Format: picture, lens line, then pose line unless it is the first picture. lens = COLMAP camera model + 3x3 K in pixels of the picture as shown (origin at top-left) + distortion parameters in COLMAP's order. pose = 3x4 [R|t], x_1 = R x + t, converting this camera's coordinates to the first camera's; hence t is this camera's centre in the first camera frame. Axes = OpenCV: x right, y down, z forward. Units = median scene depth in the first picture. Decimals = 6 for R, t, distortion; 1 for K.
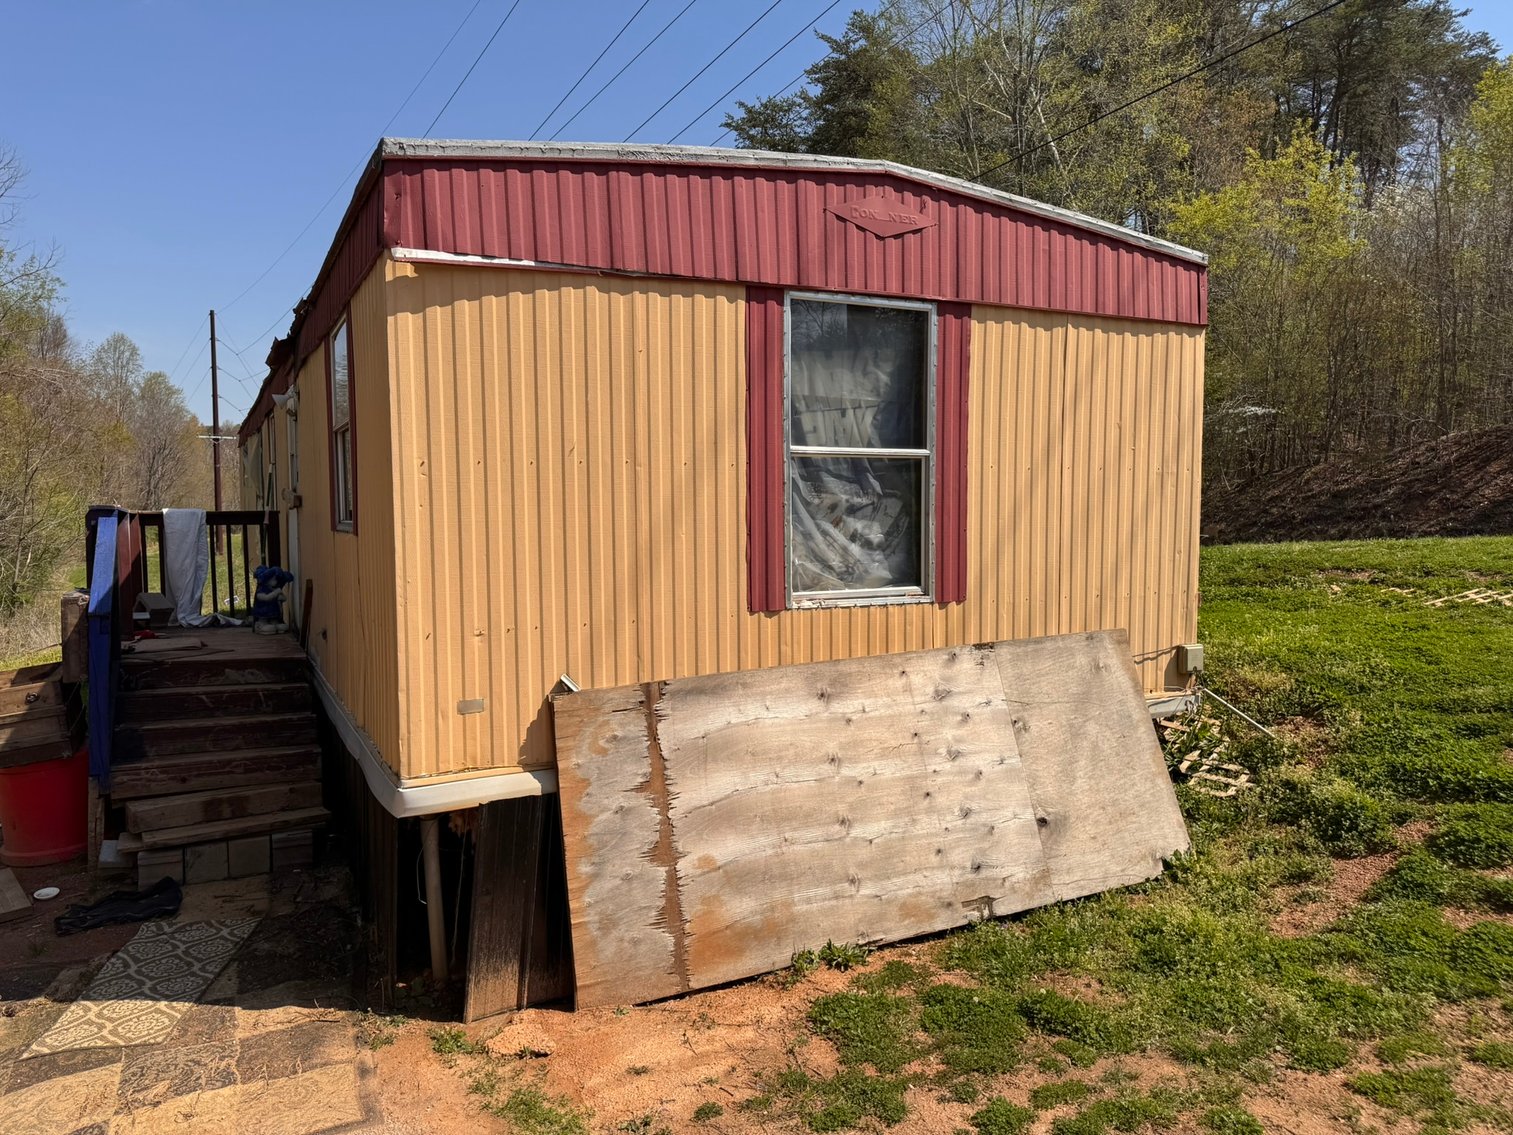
lens RADIAL K [[1064.7, 0, 756.3], [0, 1064.7, 575.7], [0, 0, 1]] dist [0.076599, -0.092514]
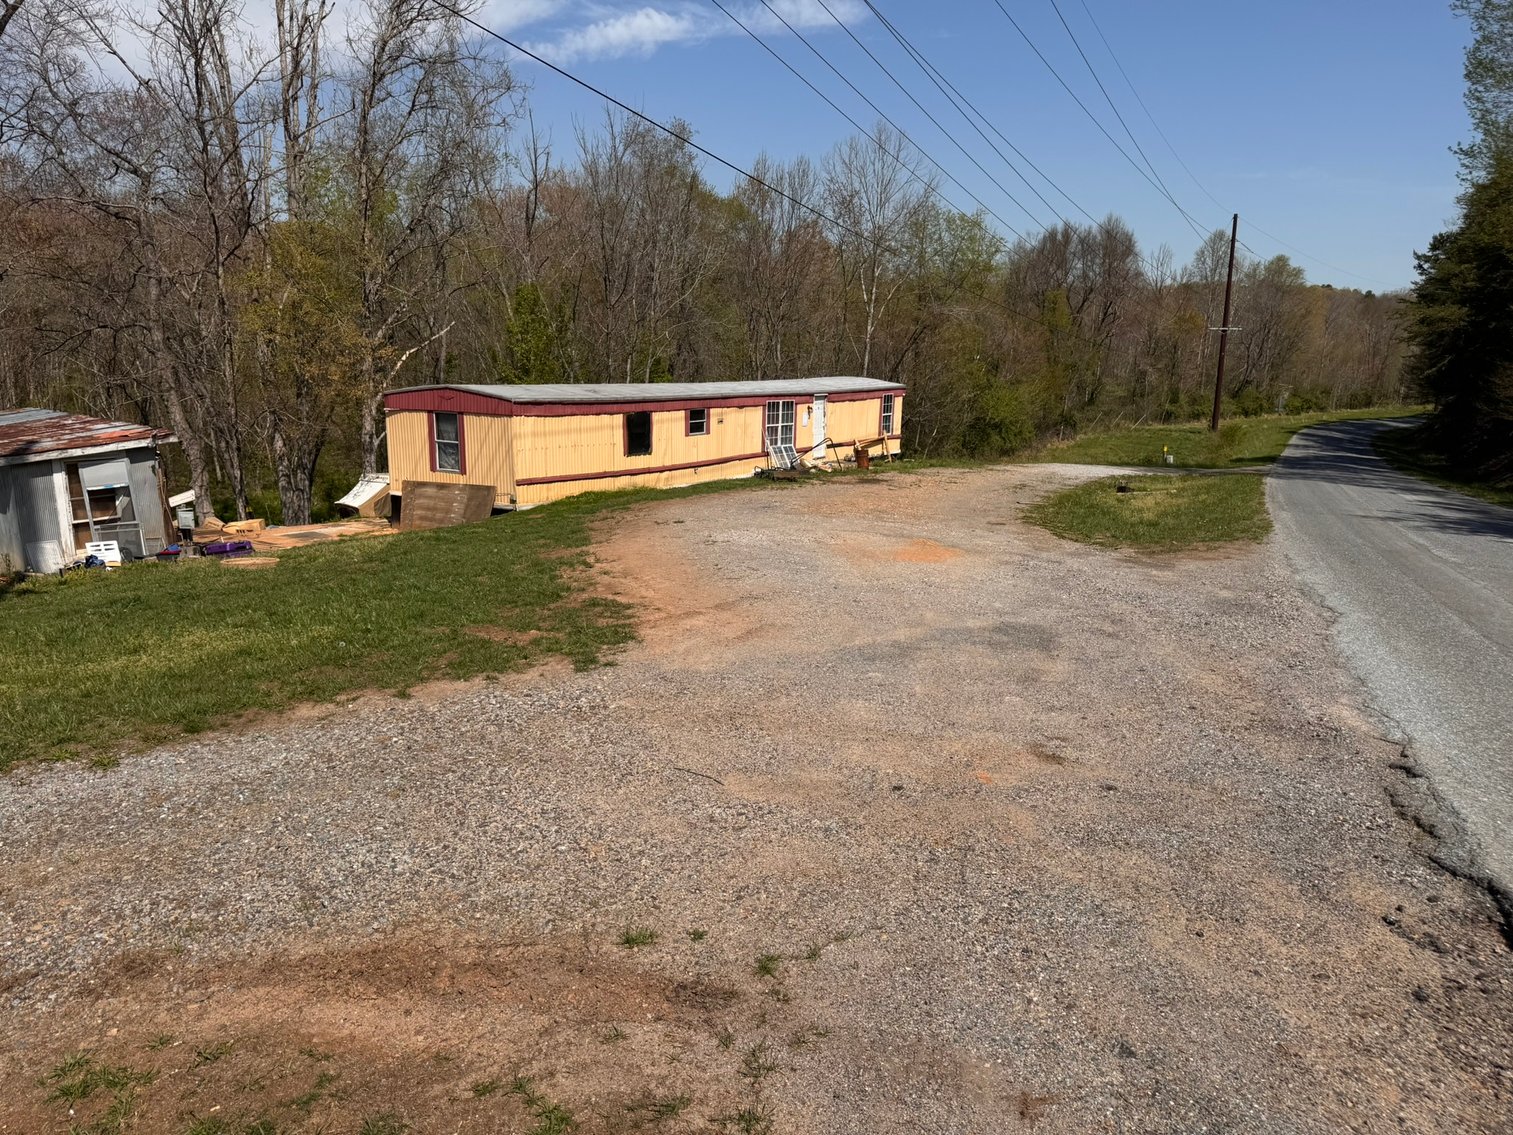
lens RADIAL K [[1064.7, 0, 745.3], [0, 1064.7, 591.5], [0, 0, 1]] dist [0.076599, -0.092514]
pose [[0.501944, 0.191836, -0.843357, 6.081610], [-0.076797, 0.981126, 0.177467, -0.501110], [0.861484, -0.024311, 0.507202, -0.459030]]
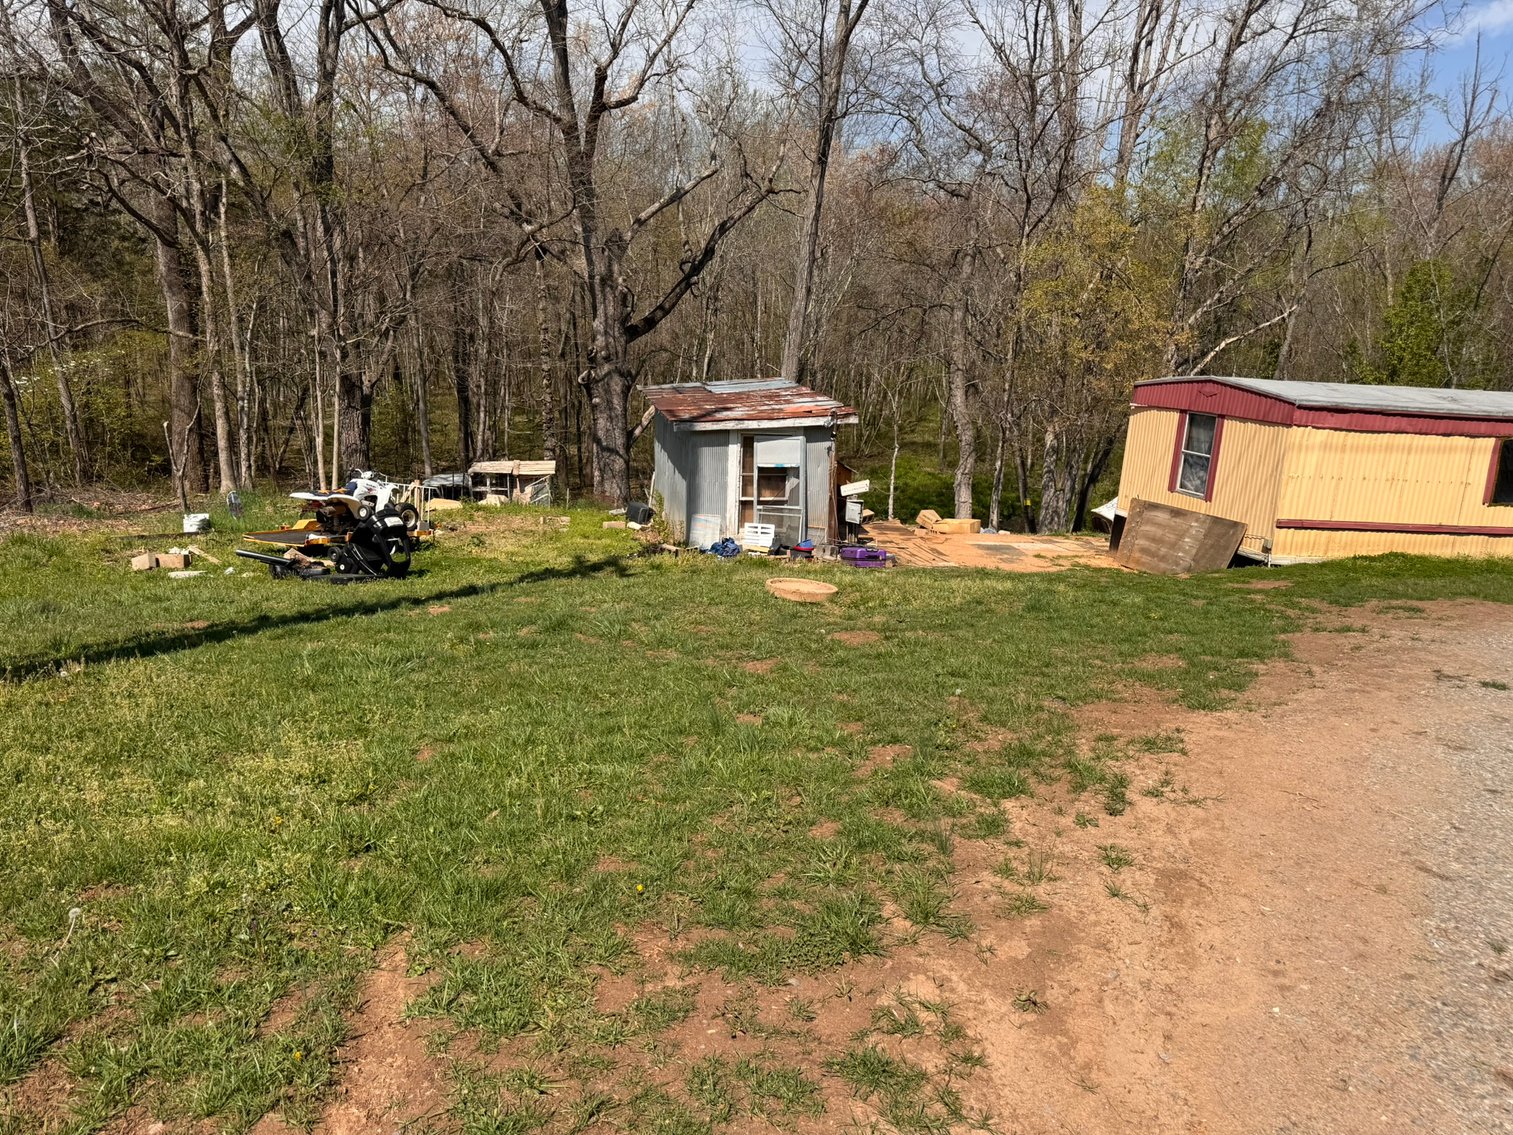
lens RADIAL K [[1064.7, 0, 748.6], [0, 1064.7, 582.8], [0, 0, 1]] dist [0.076599, -0.092514]
pose [[-0.227143, 0.216641, -0.949459, 4.721827], [-0.126438, 0.960131, 0.249324, -0.486128], [0.965619, 0.176680, -0.190696, 0.335592]]
